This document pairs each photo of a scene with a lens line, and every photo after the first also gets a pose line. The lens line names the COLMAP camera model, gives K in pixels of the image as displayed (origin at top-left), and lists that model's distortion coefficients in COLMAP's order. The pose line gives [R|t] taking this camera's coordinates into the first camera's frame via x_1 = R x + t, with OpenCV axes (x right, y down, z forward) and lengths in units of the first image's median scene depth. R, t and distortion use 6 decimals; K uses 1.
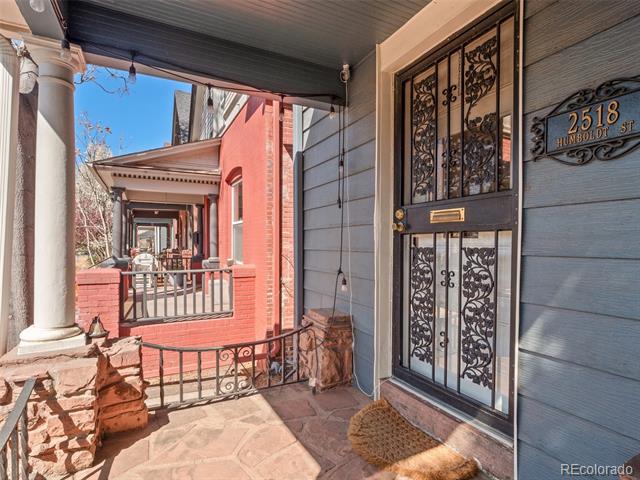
lens RADIAL K [[328.1, 0, 295.5], [0, 328.1, 242.1], [0, 0, 1]] dist [-0.006596, -0.005140]
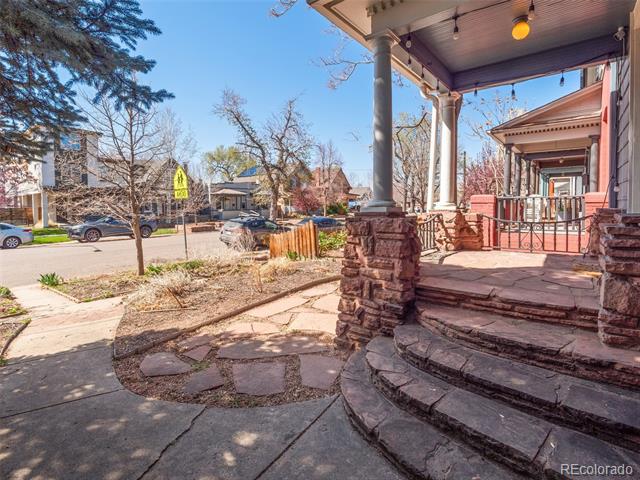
lens RADIAL K [[328.1, 0, 318.9], [0, 328.1, 238.9], [0, 0, 1]] dist [-0.006596, -0.005140]
pose [[0.433243, 0.081678, -0.897568, 1.184840], [0.012823, 0.995226, 0.096755, 0.274704], [0.901186, -0.053428, 0.430127, -1.056474]]
